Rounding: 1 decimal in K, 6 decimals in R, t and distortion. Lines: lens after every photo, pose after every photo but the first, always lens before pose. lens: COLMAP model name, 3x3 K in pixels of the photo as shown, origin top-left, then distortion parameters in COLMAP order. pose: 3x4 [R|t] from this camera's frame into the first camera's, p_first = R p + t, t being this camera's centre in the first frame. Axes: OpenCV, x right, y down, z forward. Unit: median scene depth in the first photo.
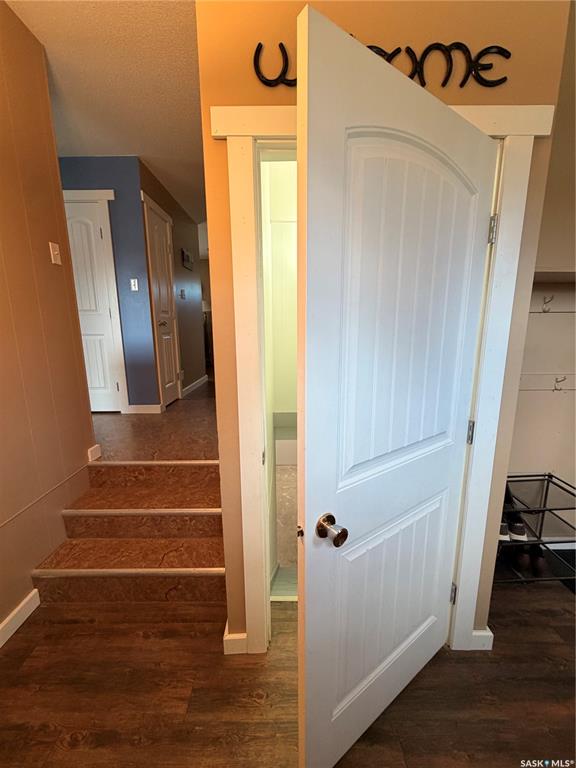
lens RADIAL K [[306.1, 0, 288.0], [0, 306.1, 384.0], [0, 0, 1]] dist [0.001317, 0.000696]
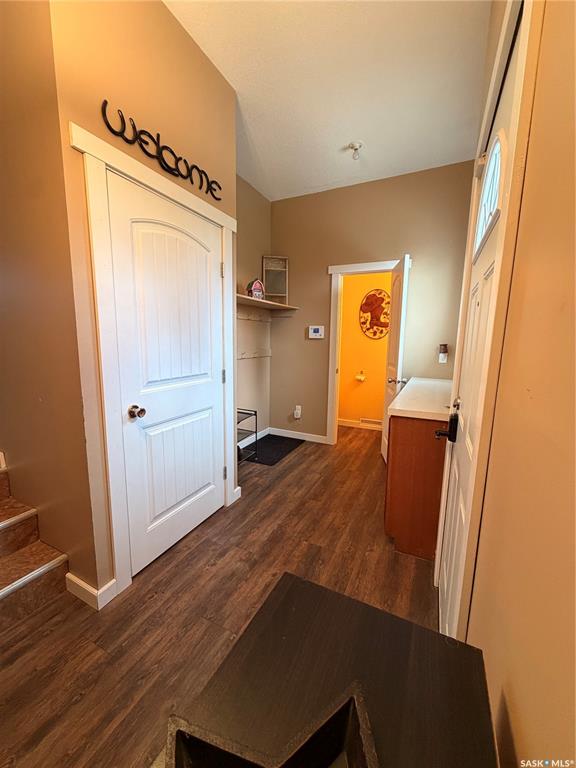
lens RADIAL K [[306.1, 0, 288.0], [0, 306.1, 384.0], [0, 0, 1]] dist [0.001317, 0.000696]
pose [[0.440930, -0.121460, 0.889285, -1.073918], [0.144112, 0.987527, 0.063423, 0.173294], [-0.885897, 0.100191, 0.452934, -0.213800]]
